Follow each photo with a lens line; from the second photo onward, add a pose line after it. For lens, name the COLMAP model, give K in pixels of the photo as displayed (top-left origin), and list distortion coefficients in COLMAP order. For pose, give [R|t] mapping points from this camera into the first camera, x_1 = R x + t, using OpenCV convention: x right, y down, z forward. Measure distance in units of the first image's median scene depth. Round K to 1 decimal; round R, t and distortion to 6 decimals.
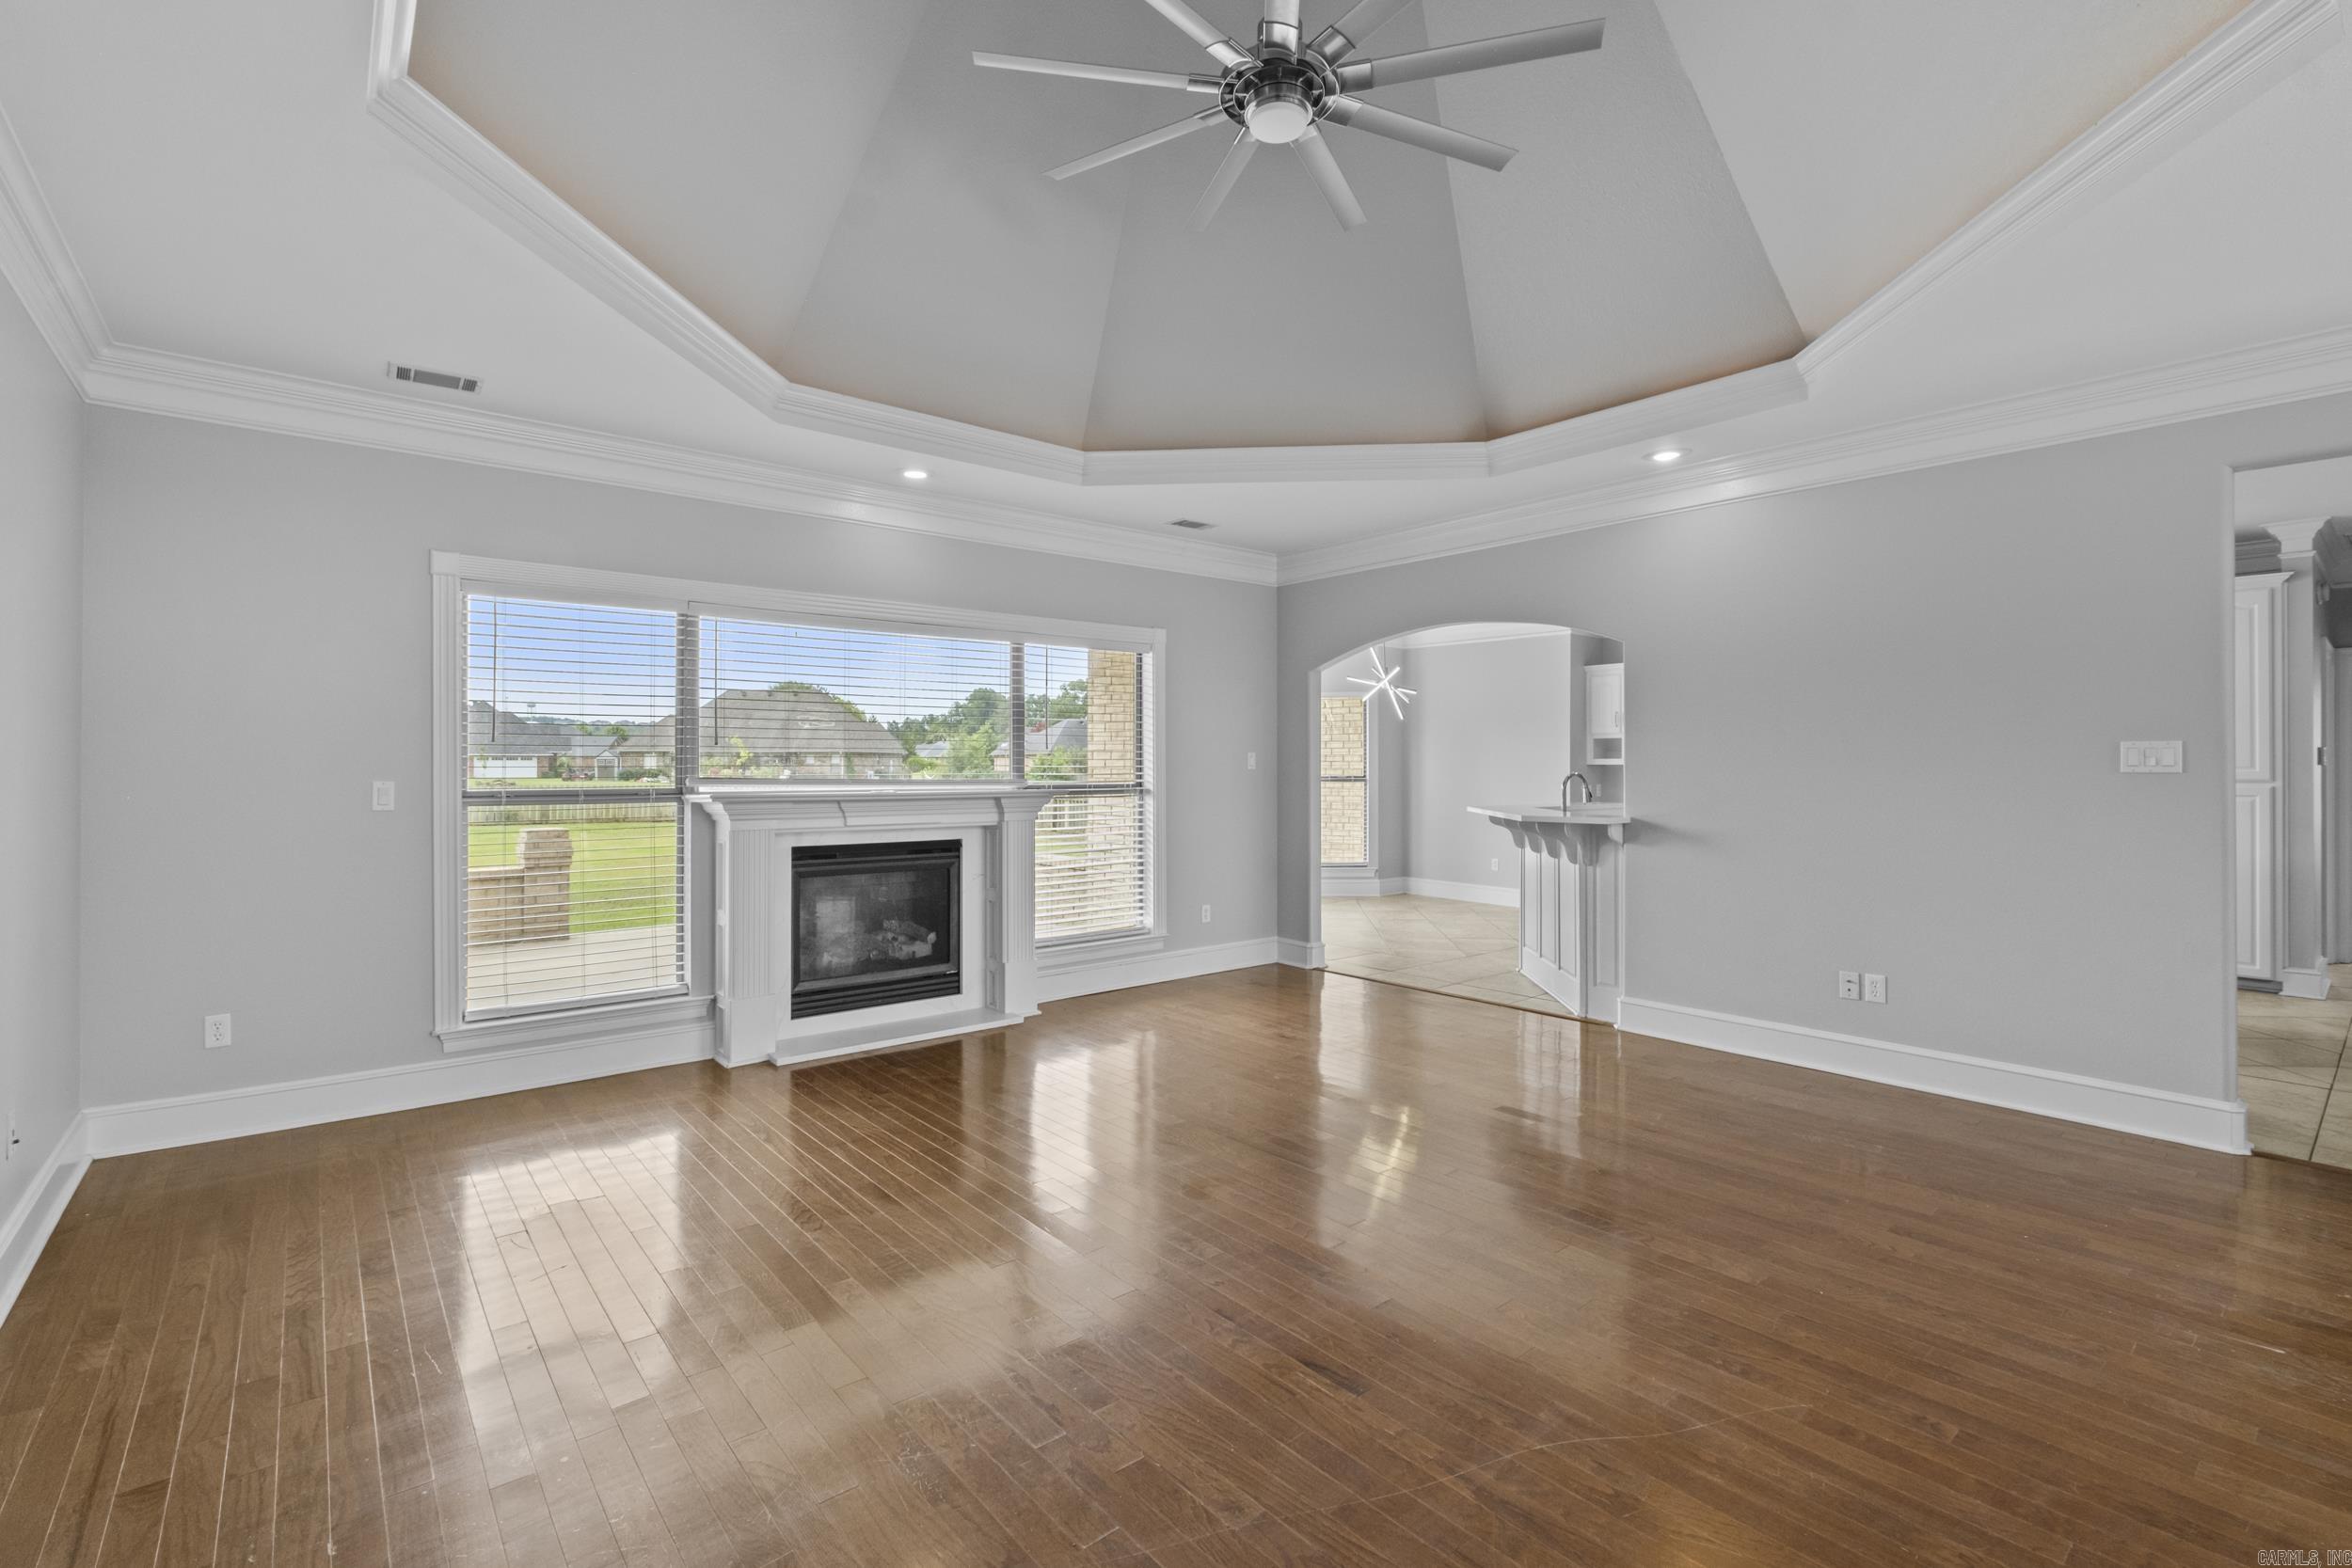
lens RADIAL K [[1050.5, 0, 1148.9], [0, 1050.5, 786.3], [0, 0, 1]] dist [-0.002829, -0.000035]
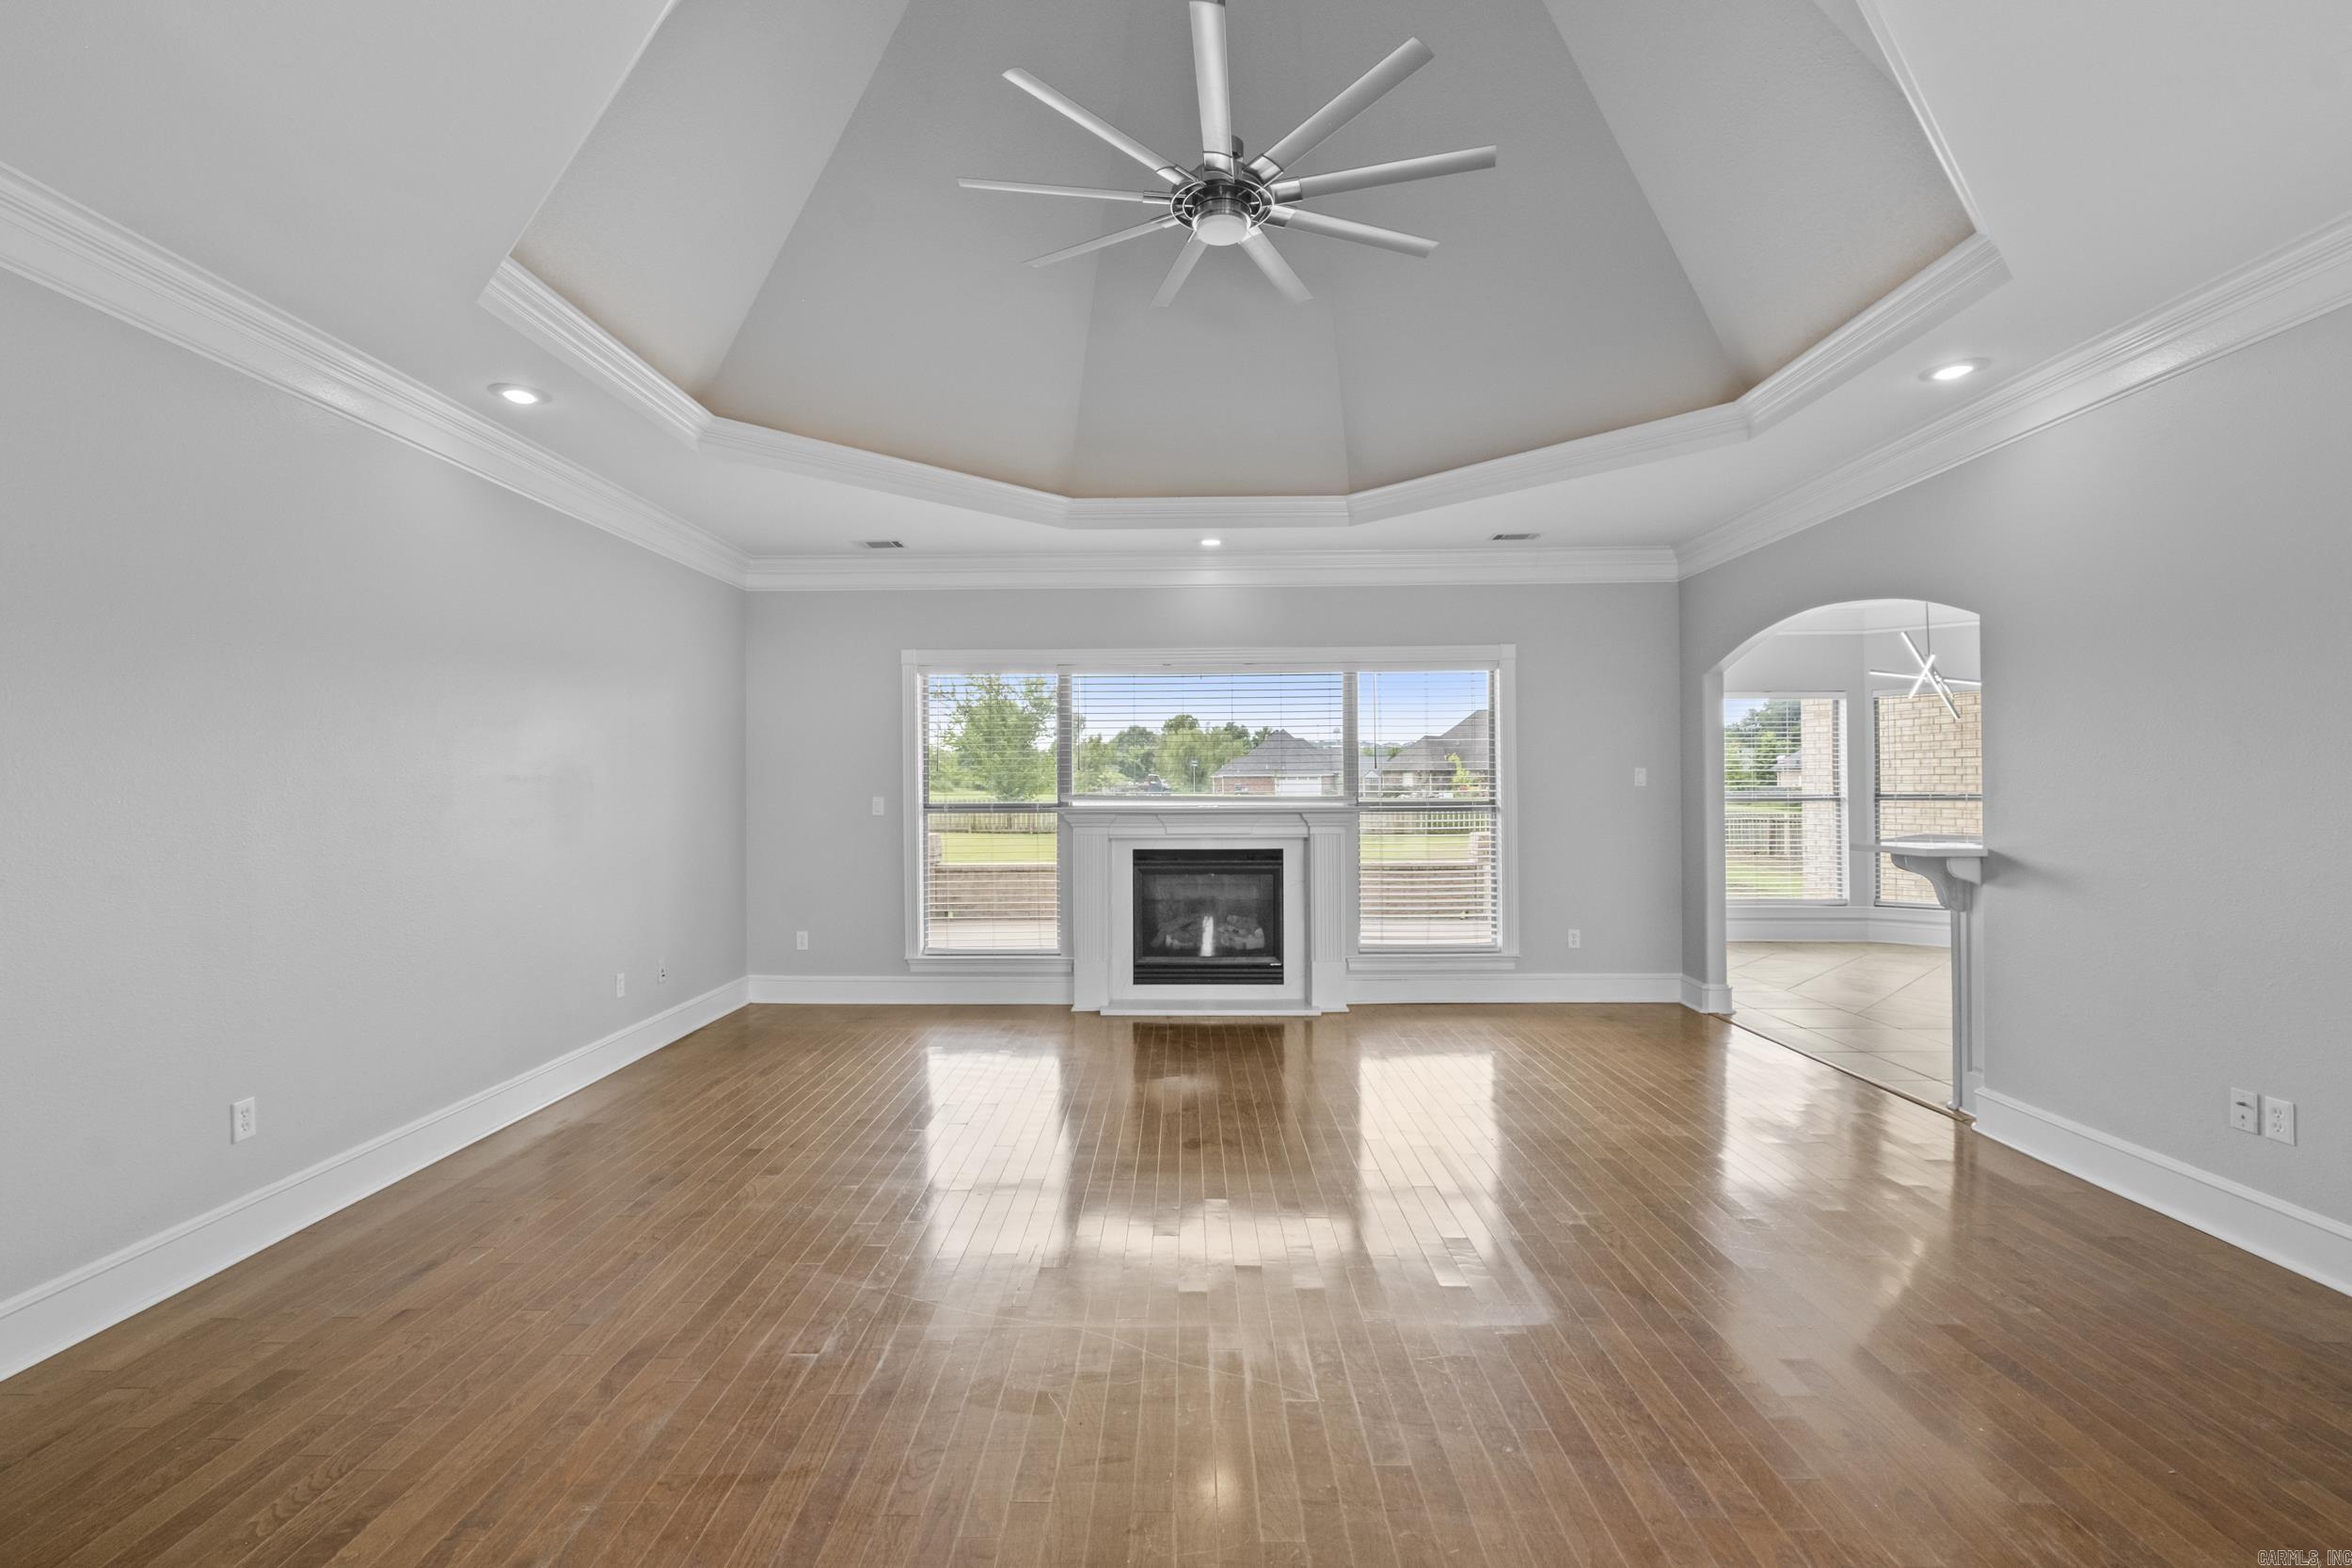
lens RADIAL K [[1050.5, 0, 1148.9], [0, 1050.5, 786.3], [0, 0, 1]] dist [-0.002829, -0.000035]
pose [[0.759078, -0.004505, -0.650985, 0.463774], [-0.006091, 0.999883, -0.014021, -0.000572], [0.650972, 0.014608, 0.758962, 0.038630]]
